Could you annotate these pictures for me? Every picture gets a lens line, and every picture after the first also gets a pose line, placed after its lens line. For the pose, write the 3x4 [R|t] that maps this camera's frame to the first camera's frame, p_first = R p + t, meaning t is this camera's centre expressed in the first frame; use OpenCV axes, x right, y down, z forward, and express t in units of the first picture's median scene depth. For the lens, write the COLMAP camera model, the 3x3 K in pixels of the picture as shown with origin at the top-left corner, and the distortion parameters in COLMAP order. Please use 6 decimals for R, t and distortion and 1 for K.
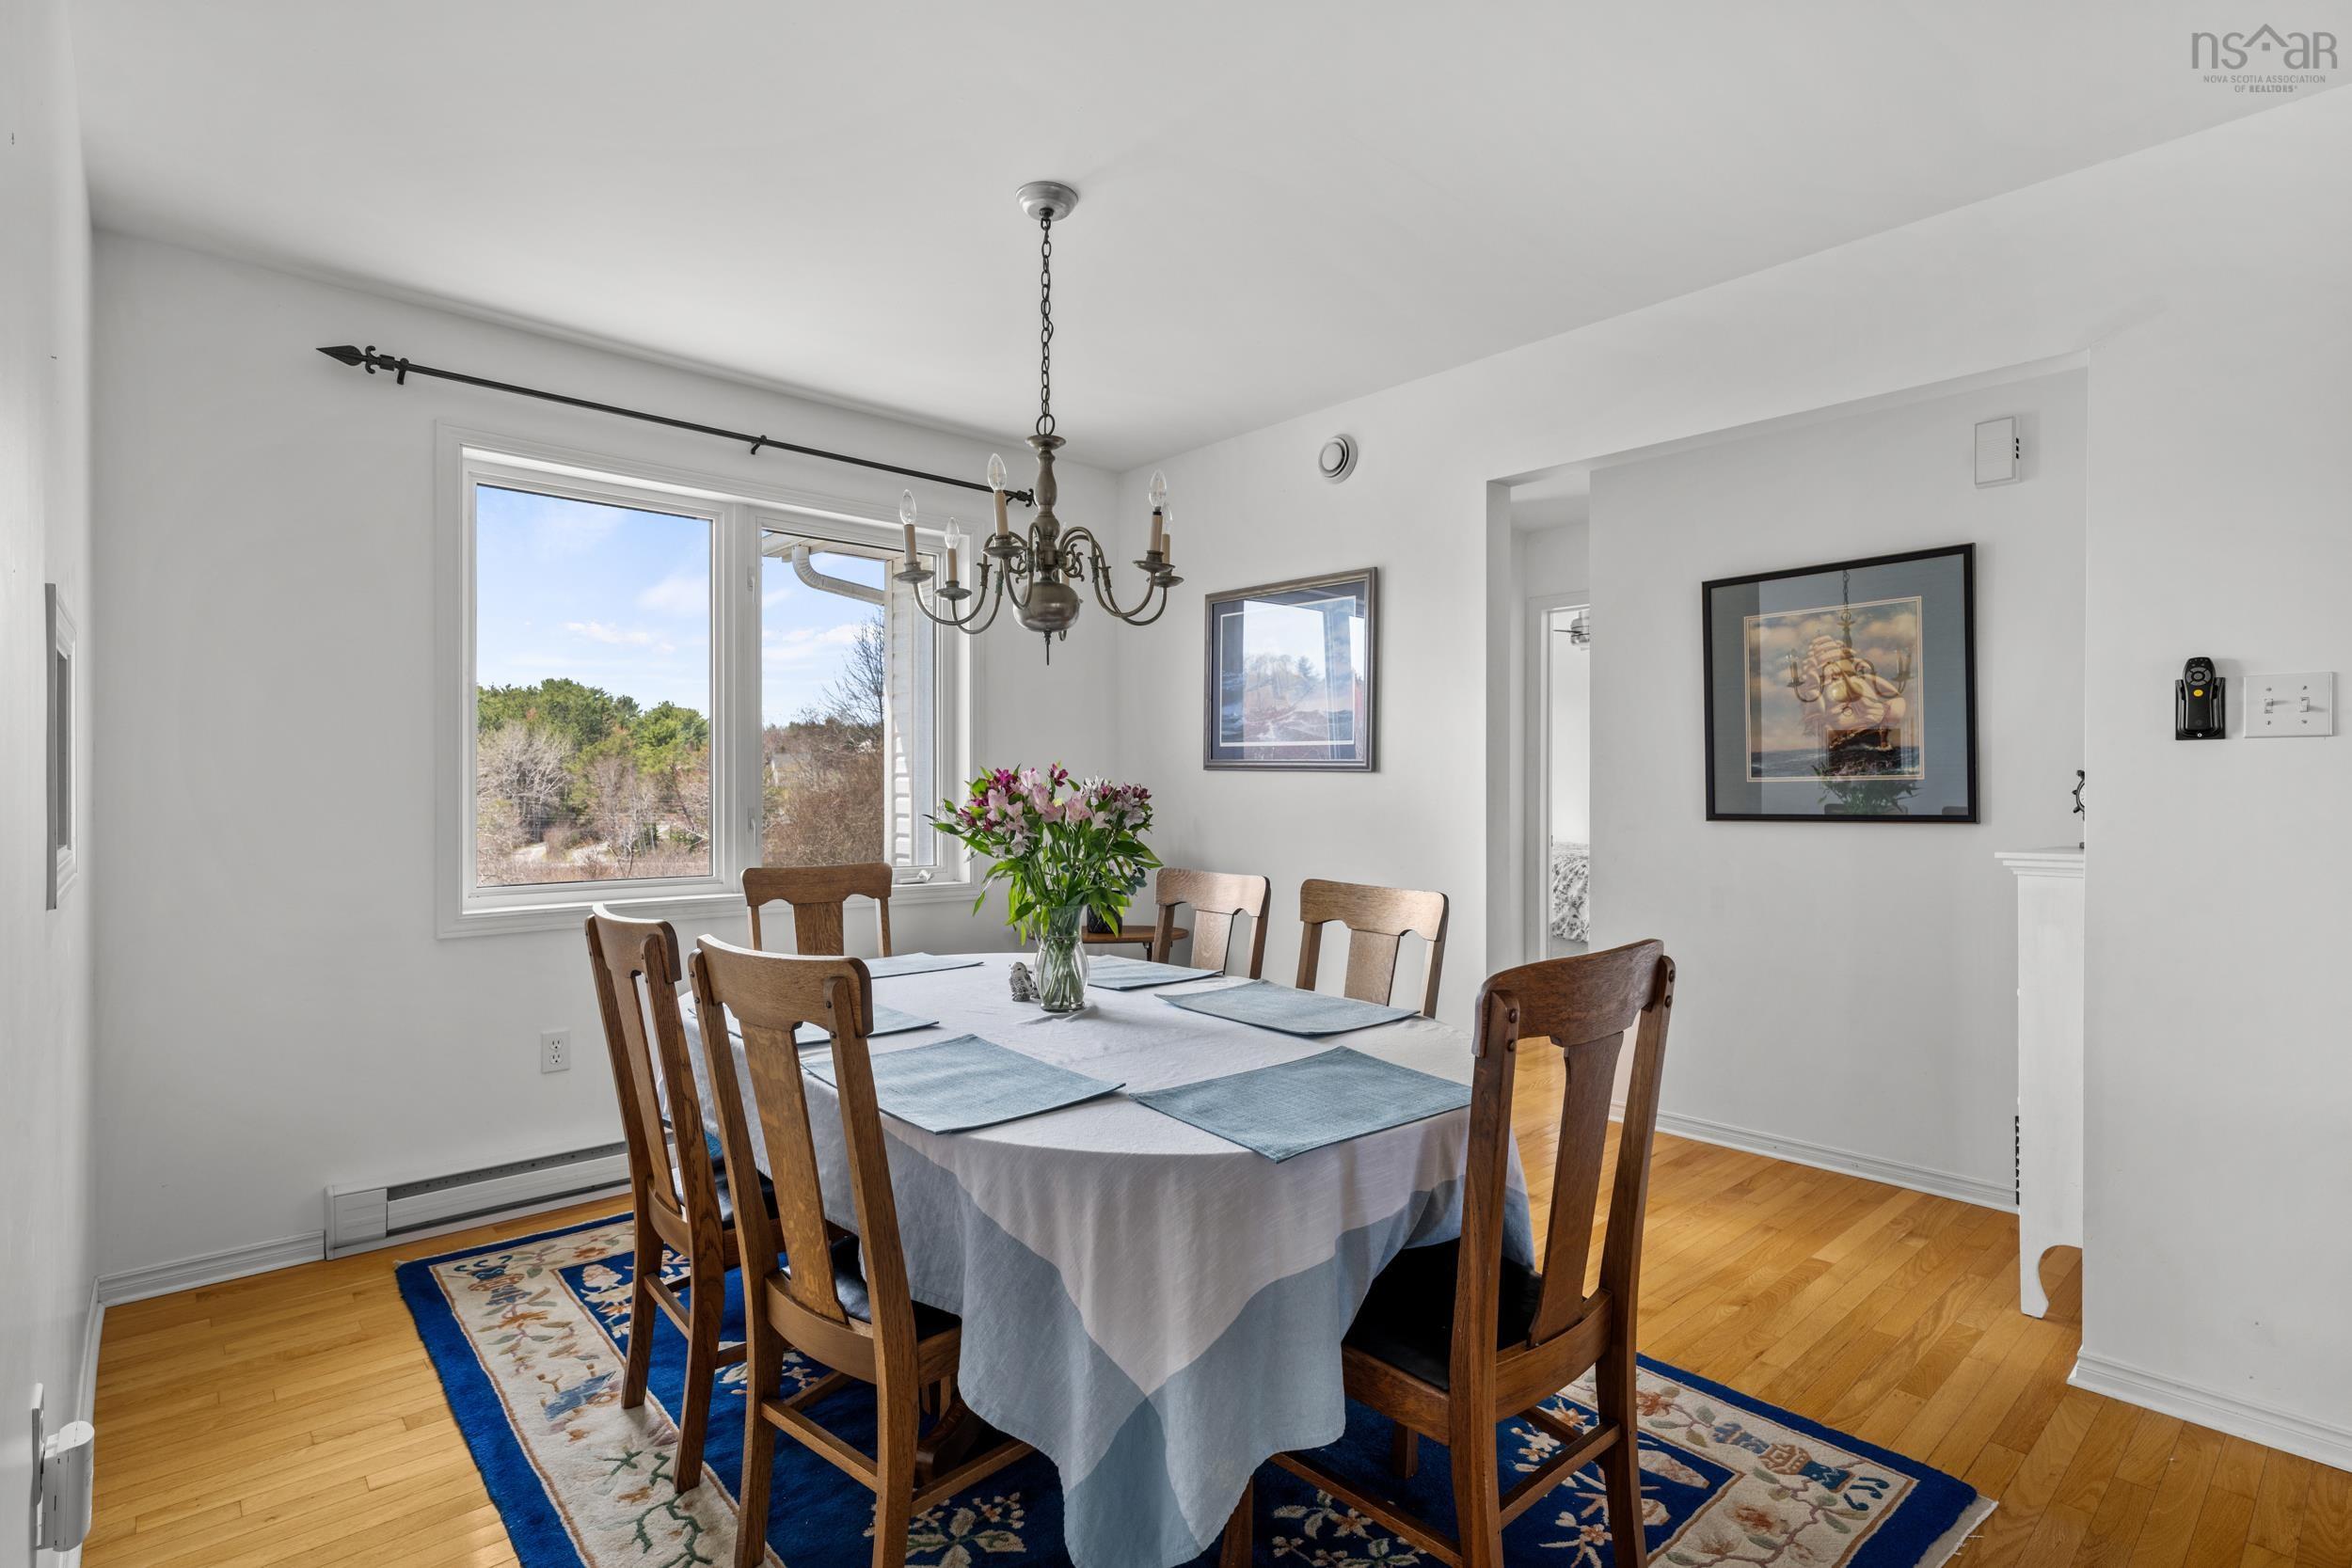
lens RADIAL K [[1131.3, 0, 1176.0], [0, 1131.3, 784.0], [0, 0, 1]] dist [-0.000005, -0.000004]
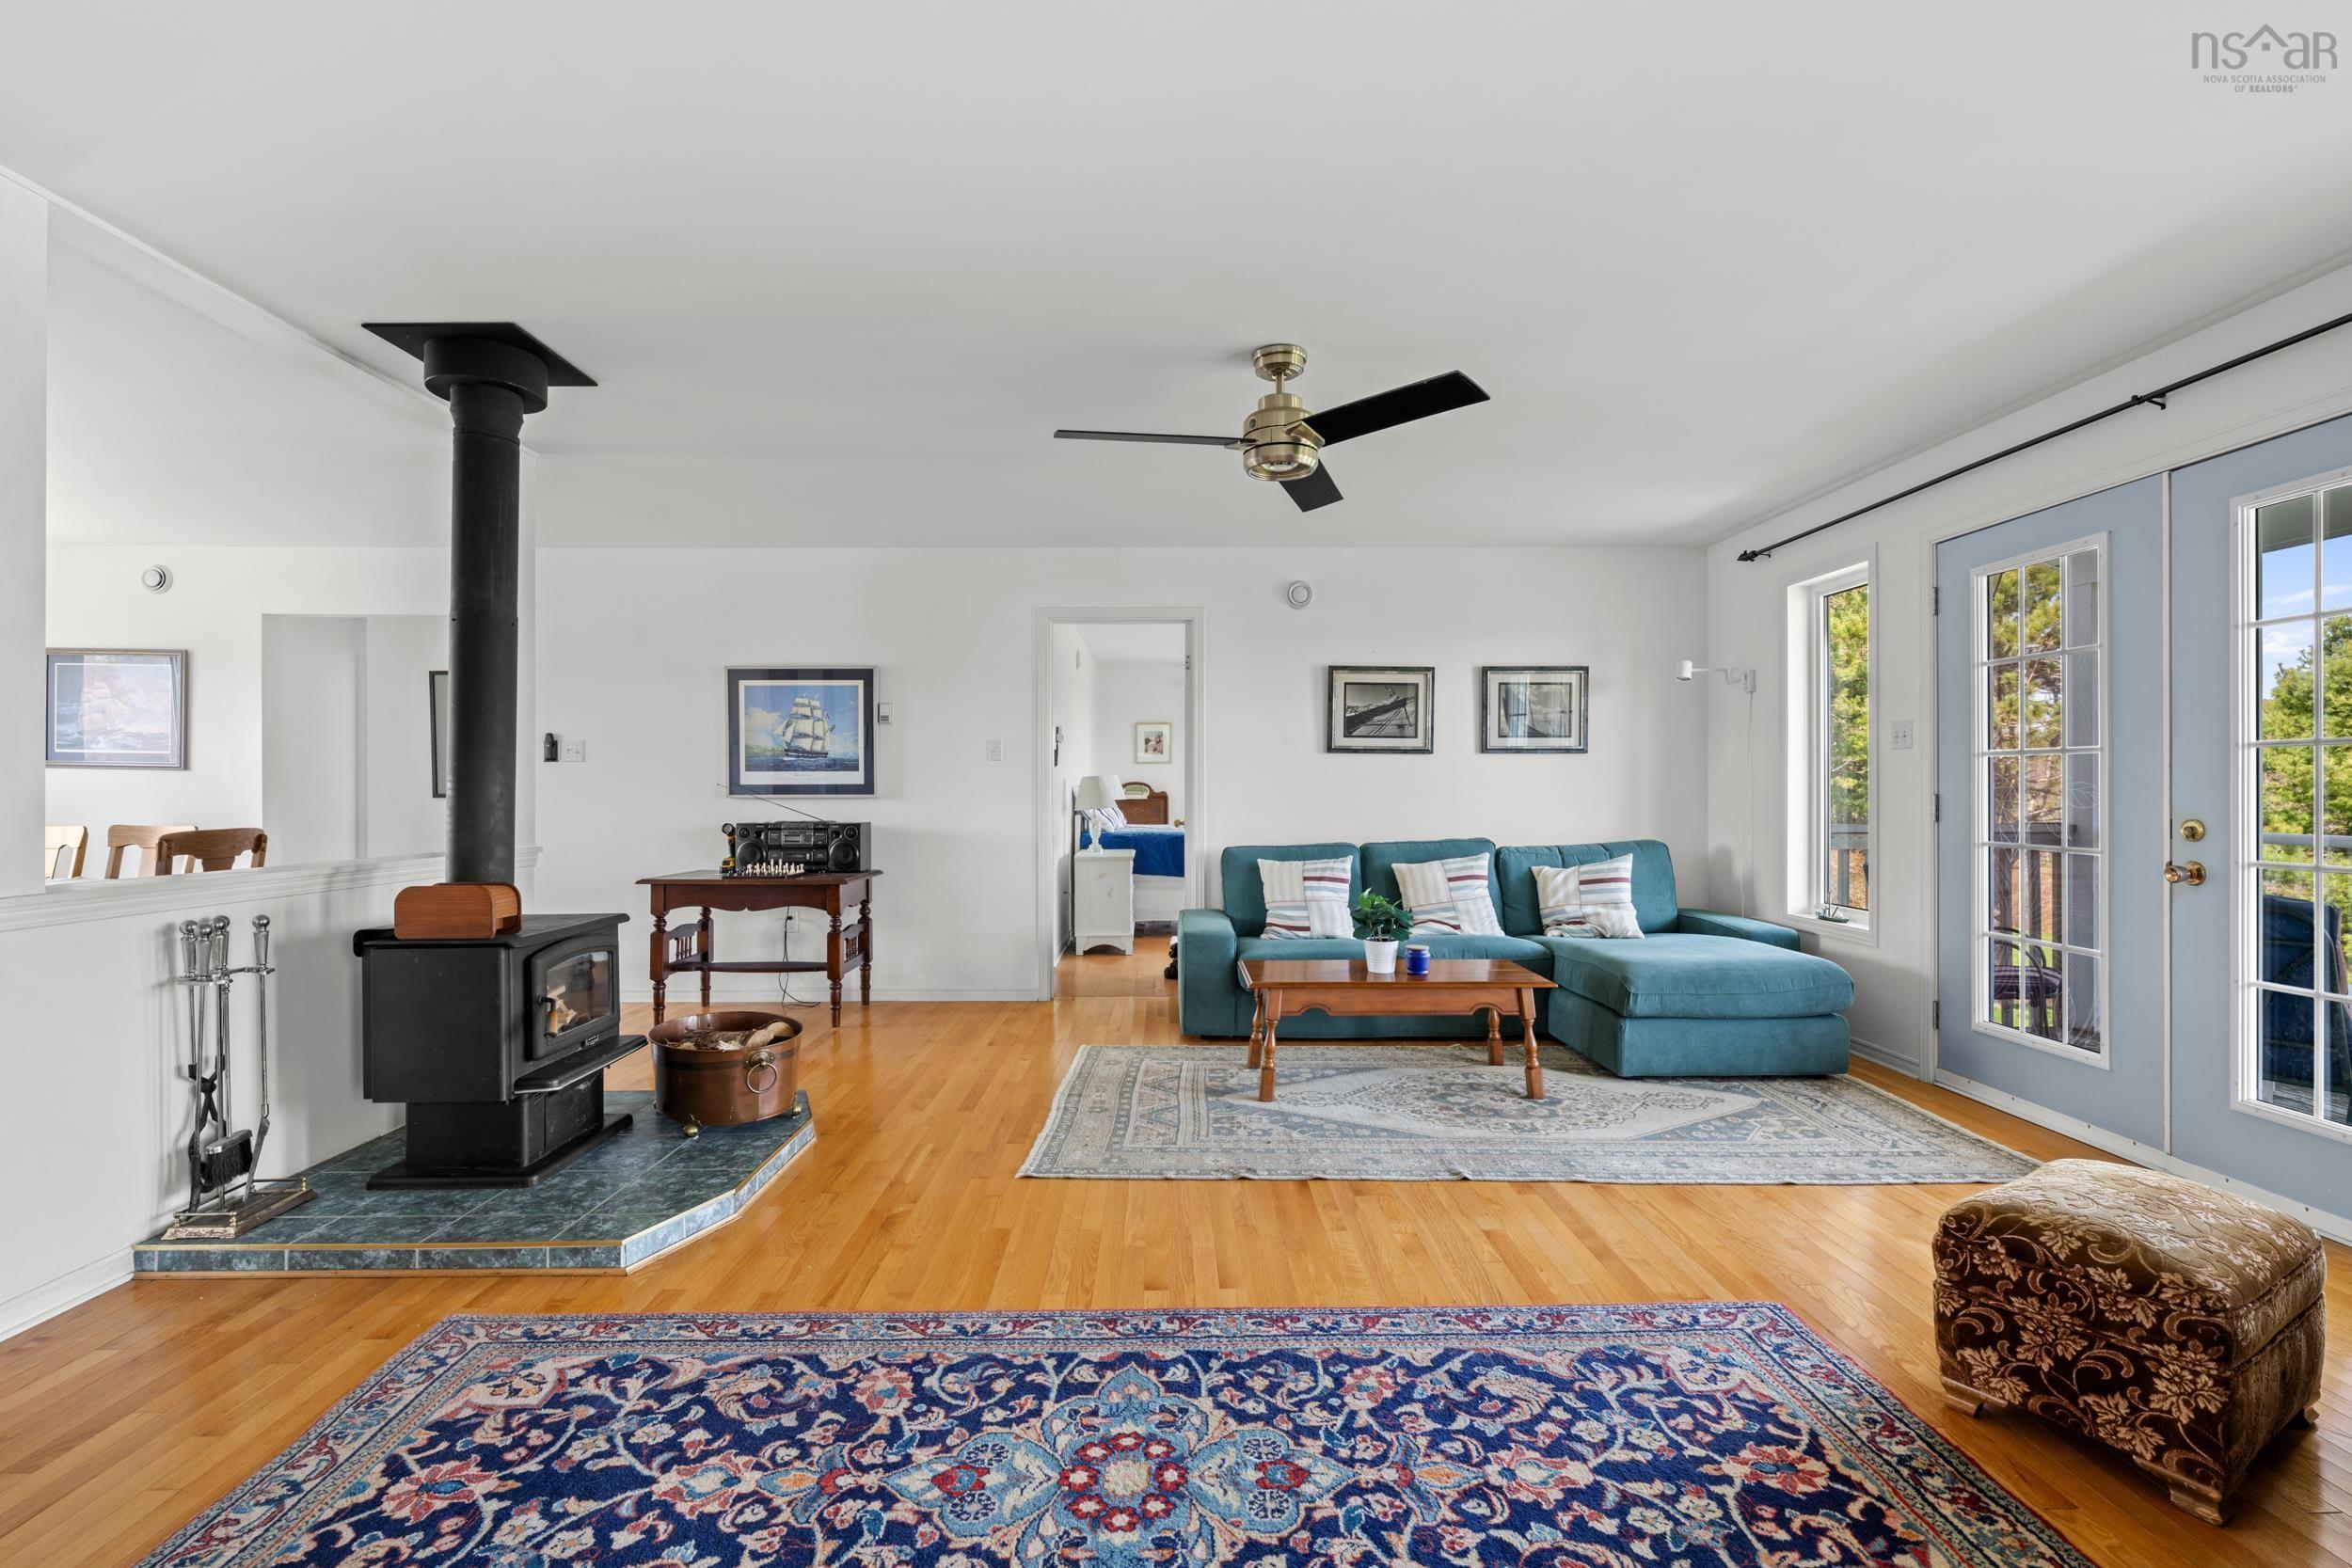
lens RADIAL K [[1043.8, 0, 1175.8], [0, 1043.8, 779.7], [0, 0, 1]] dist [-0.002851, -0.000071]
pose [[0.662276, -0.000465, 0.749260, -0.012043], [-0.001104, 0.999998, 0.001596, -0.000149], [-0.749259, -0.001885, 0.662274, -1.221357]]
